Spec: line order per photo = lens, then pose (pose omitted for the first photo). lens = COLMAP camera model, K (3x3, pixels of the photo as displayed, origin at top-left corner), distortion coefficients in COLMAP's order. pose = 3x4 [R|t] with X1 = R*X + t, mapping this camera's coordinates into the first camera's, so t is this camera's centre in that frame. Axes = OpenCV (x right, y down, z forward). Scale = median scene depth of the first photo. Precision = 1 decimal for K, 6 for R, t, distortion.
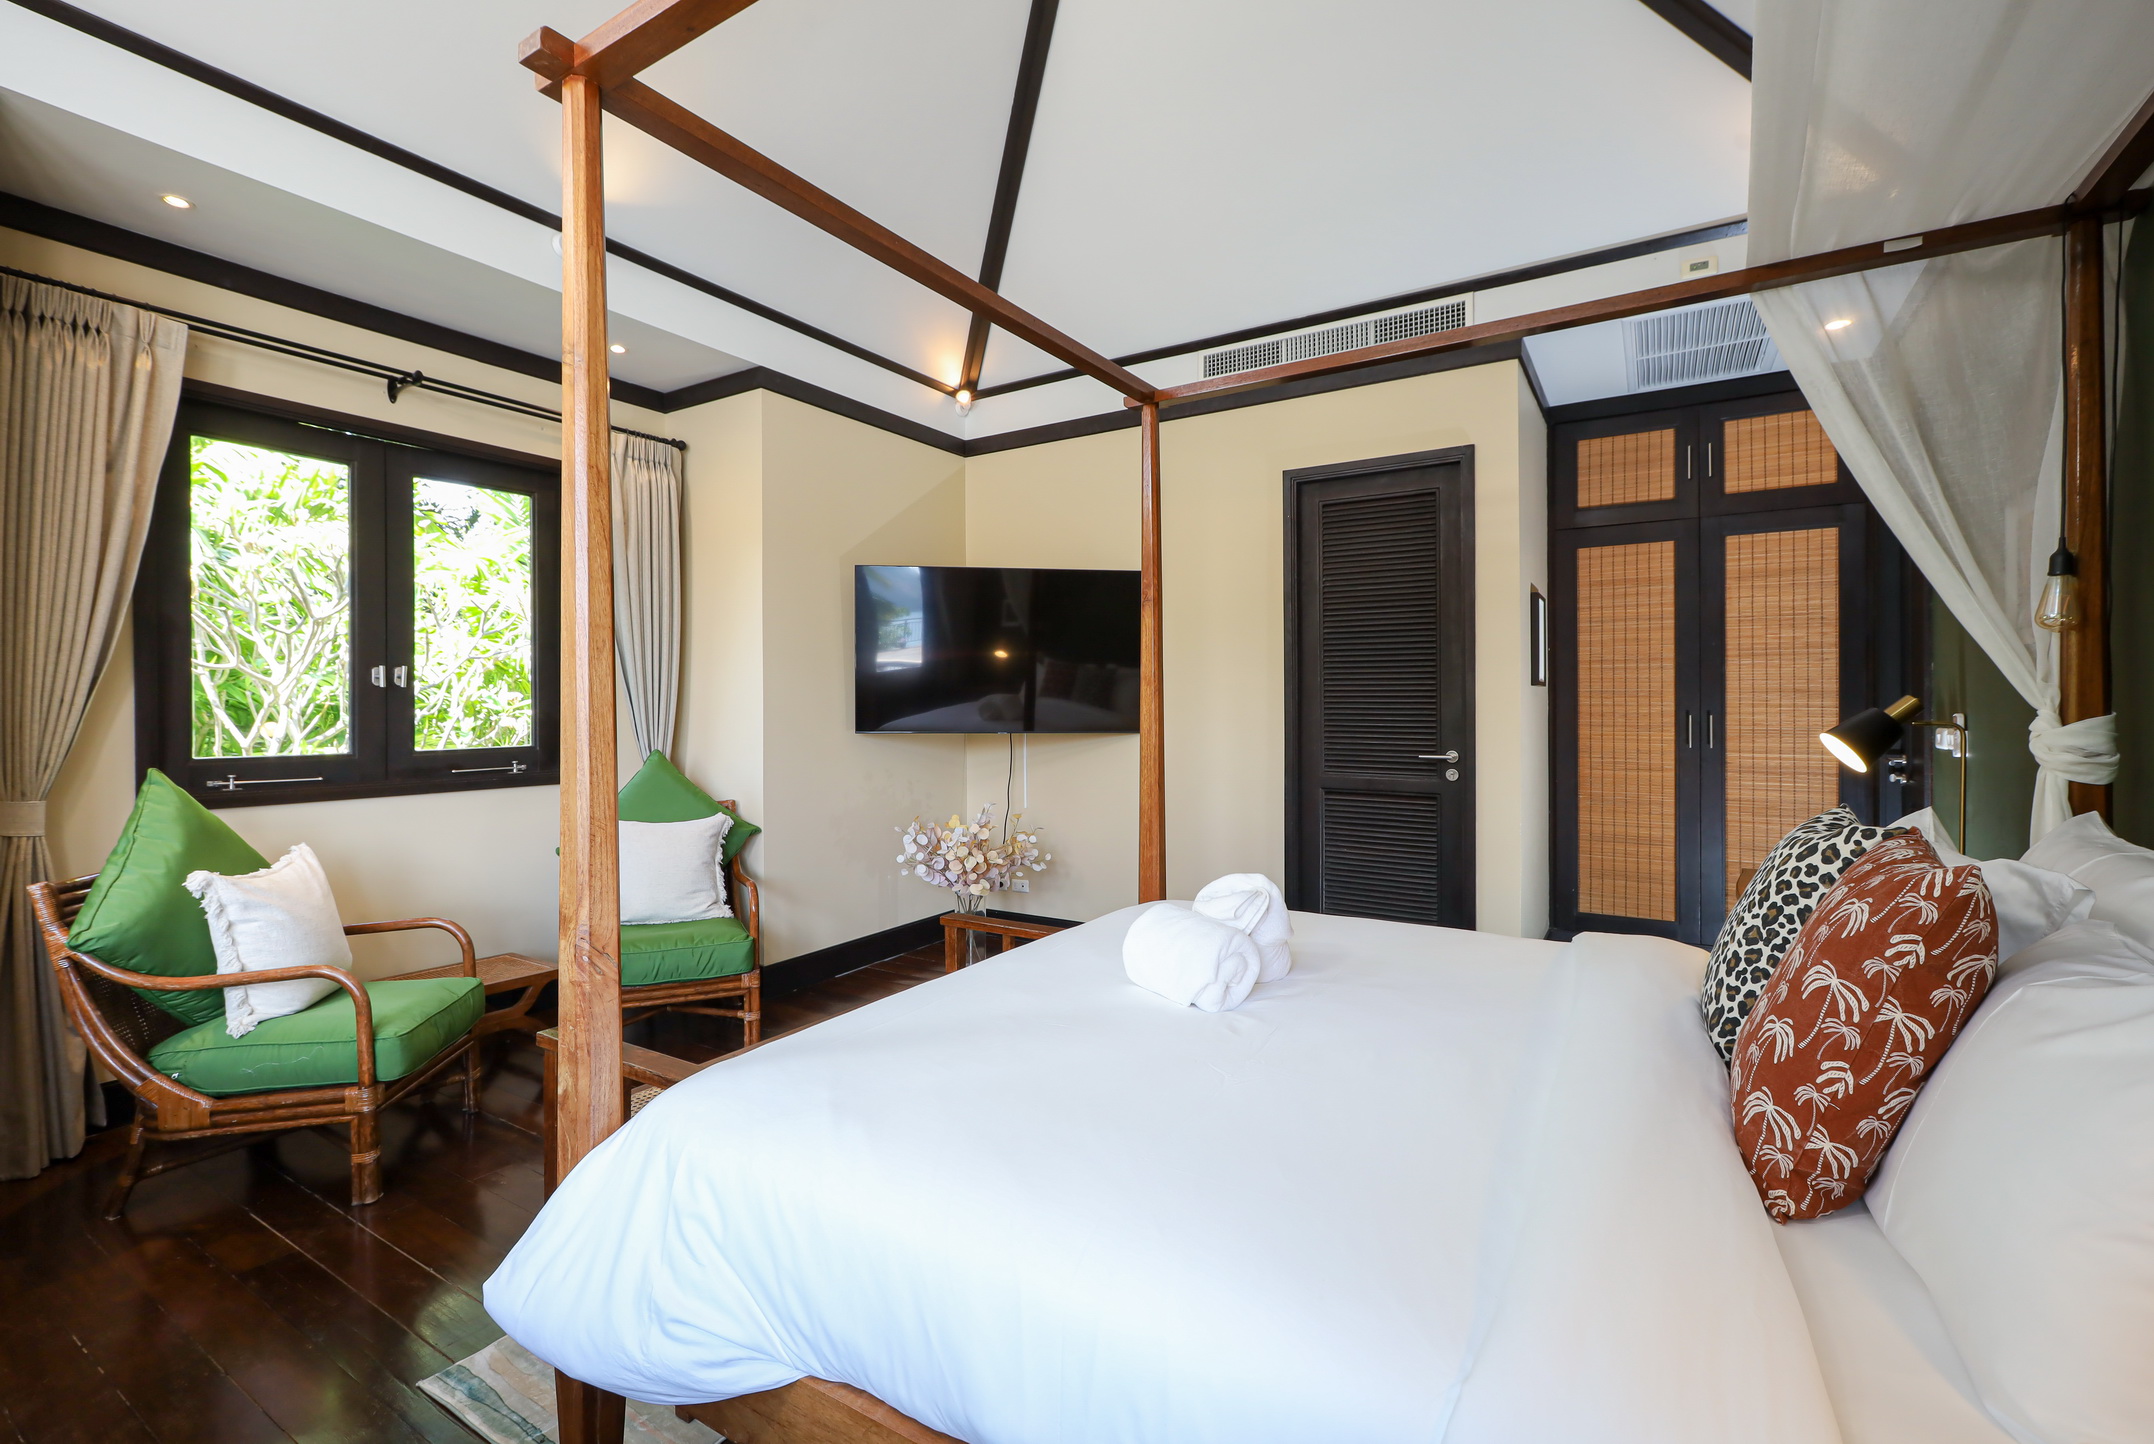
lens RADIAL K [[971.9, 0, 1077.0], [0, 971.9, 722.0], [0, 0, 1]] dist [-0.000648, -0.000156]
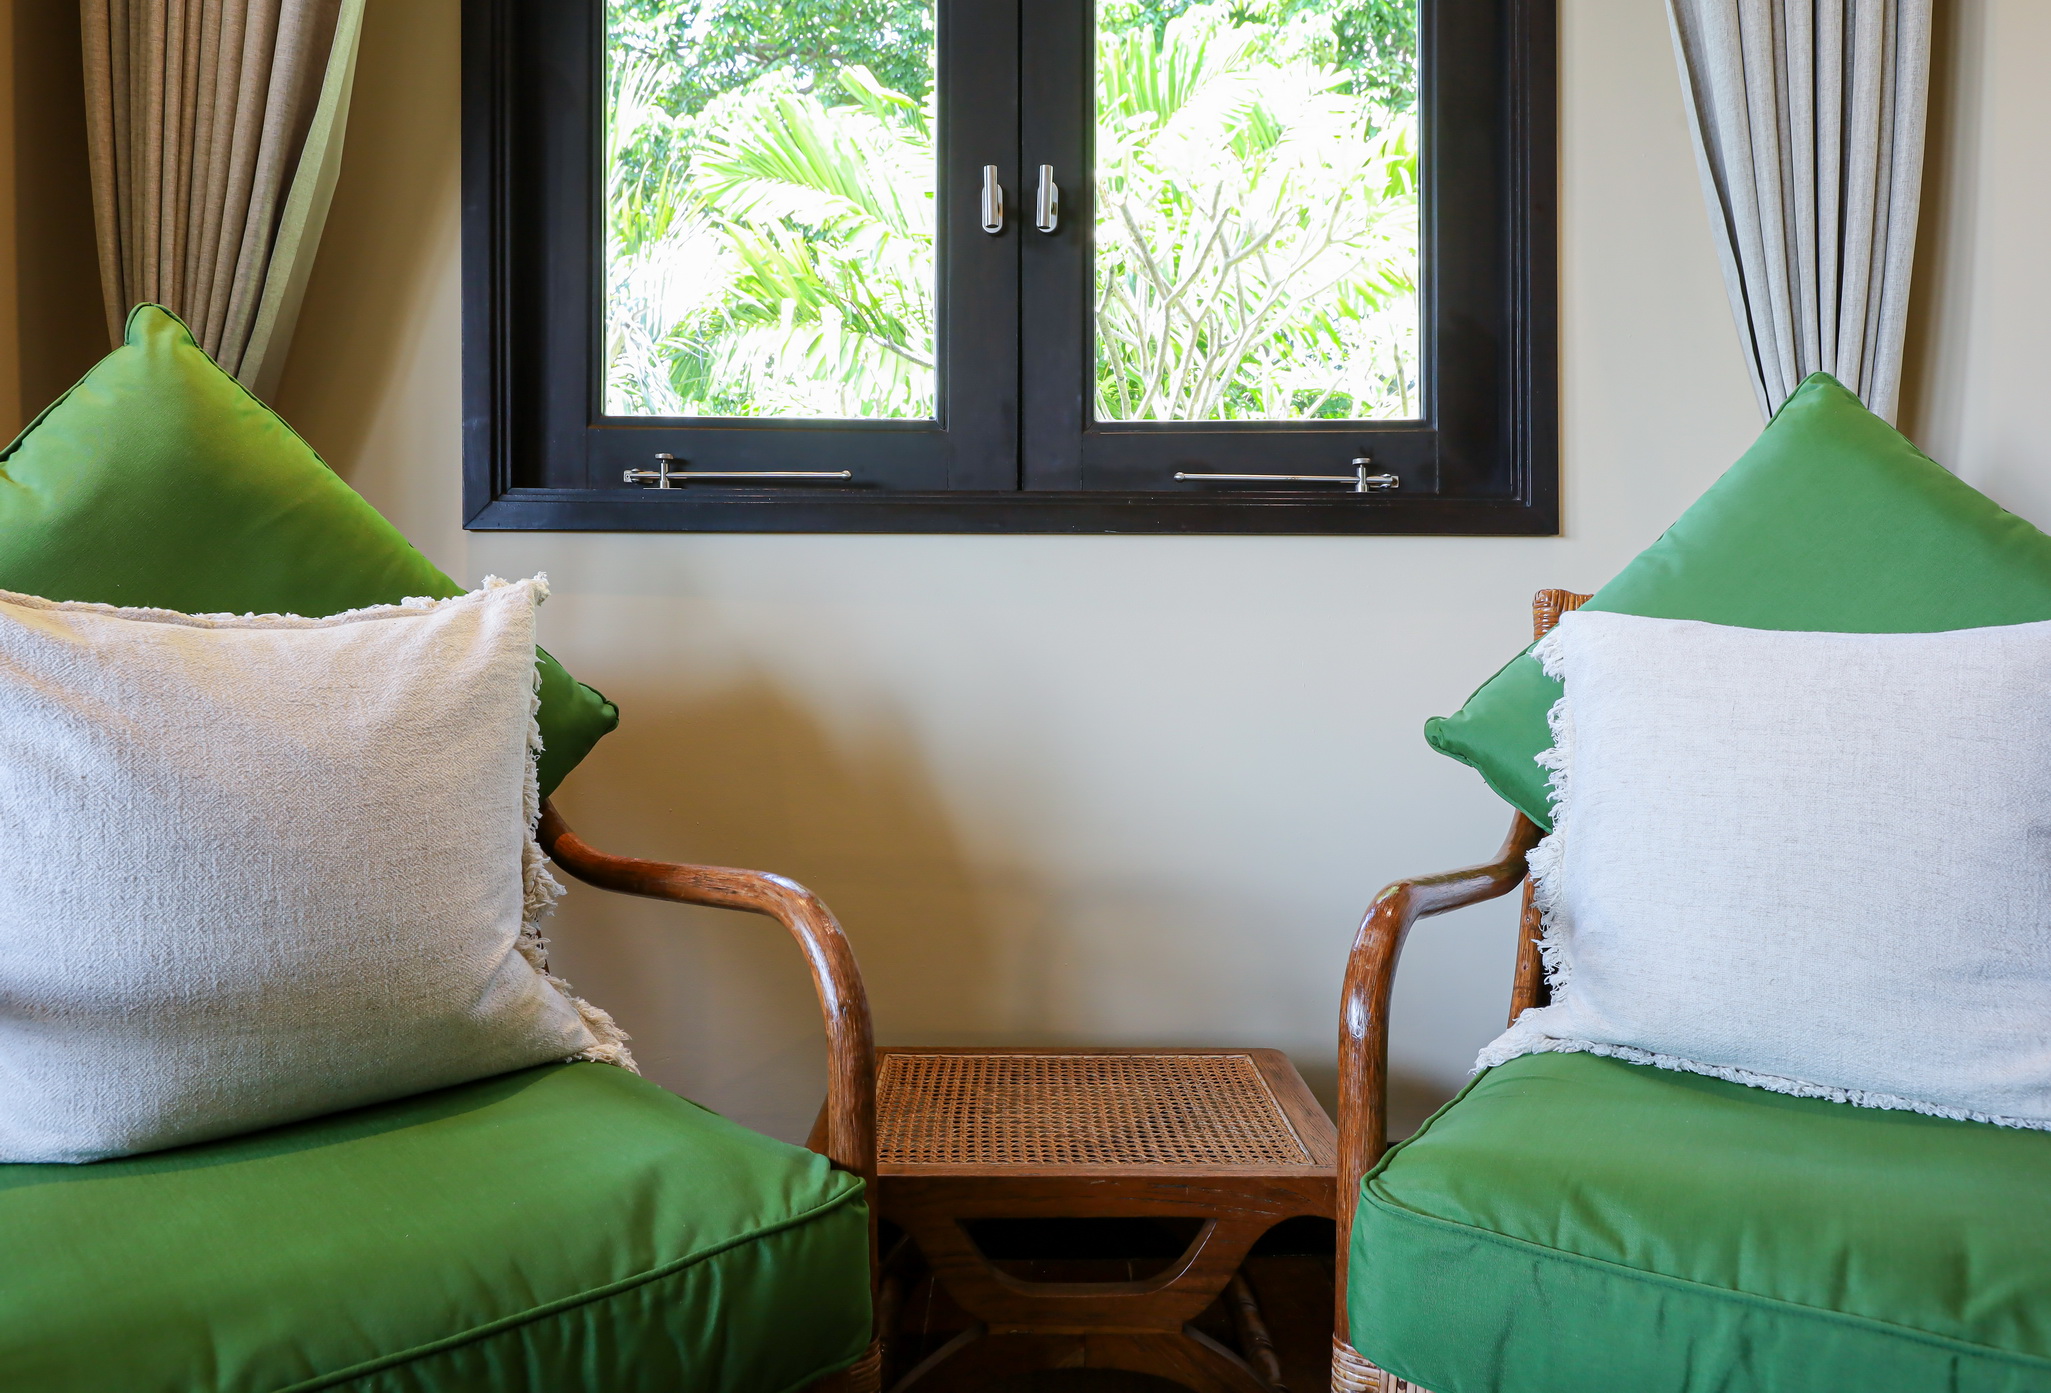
lens RADIAL K [[1321.8, 0, 1020.7], [0, 1321.8, 667.0], [0, 0, 1]] dist [-0.002152, -0.001136]
pose [[0.516714, 0.003124, -0.856152, -0.286140], [-0.016903, 0.999836, -0.006553, 0.127082], [0.855991, 0.017858, 0.516682, 0.747978]]
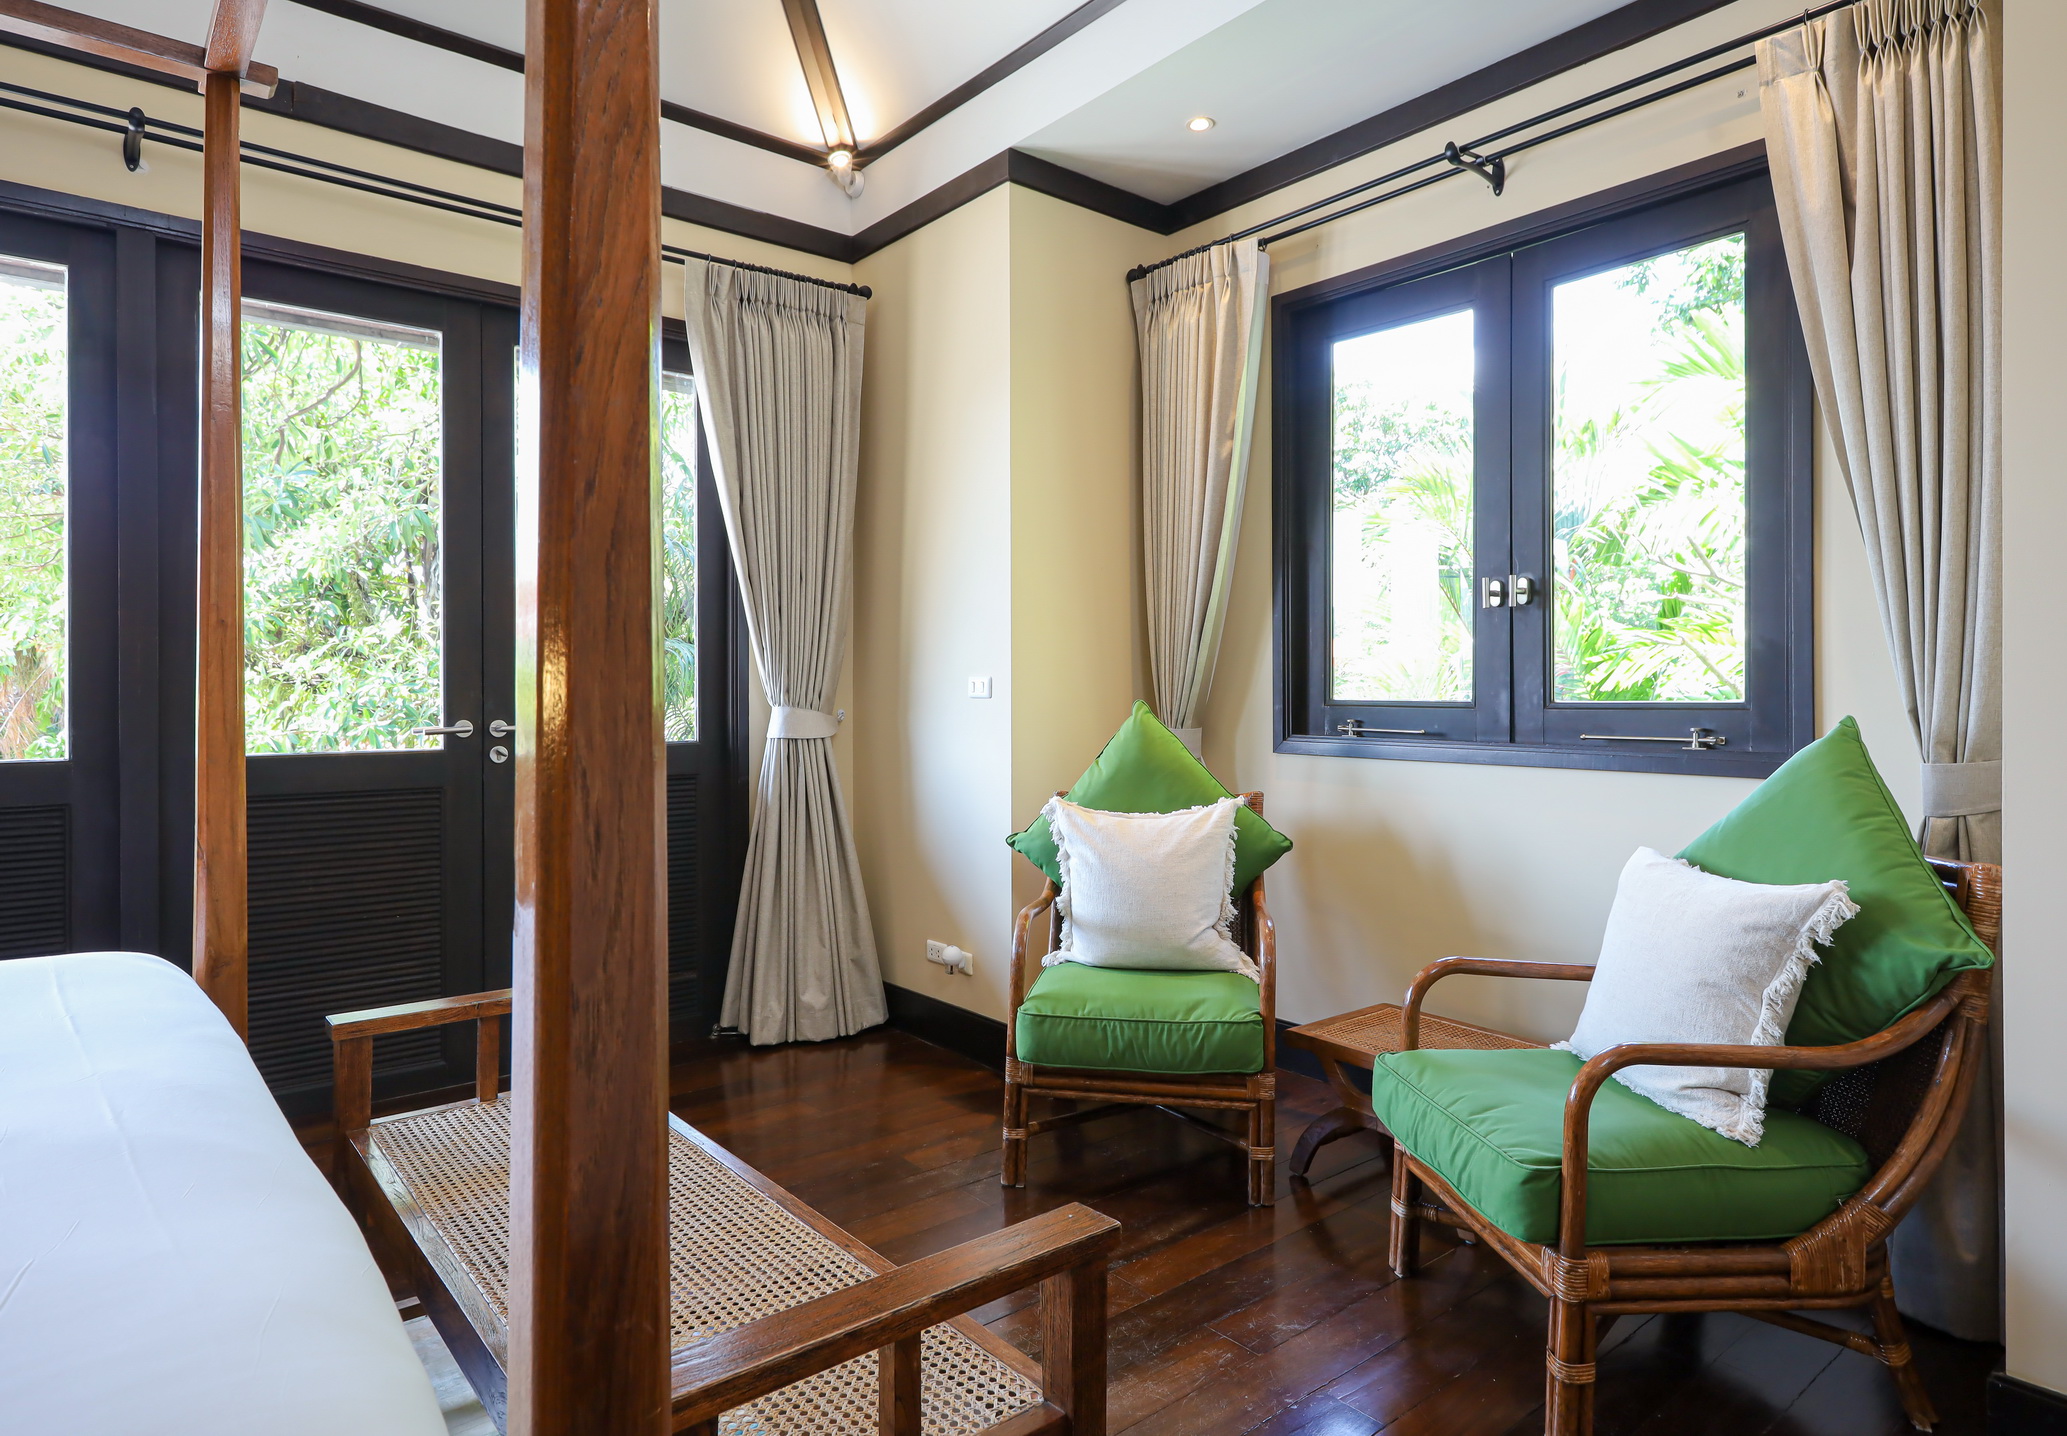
lens RADIAL K [[1189.2, 0, 1066.6], [0, 1189.2, 695.0], [0, 0, 1]] dist [-0.001095, 0.000848]
pose [[-0.320025, 0.007581, -0.947379, 0.198785], [-0.018362, 0.999731, 0.014203, 0.020820], [0.947231, 0.021941, -0.319799, 0.970346]]
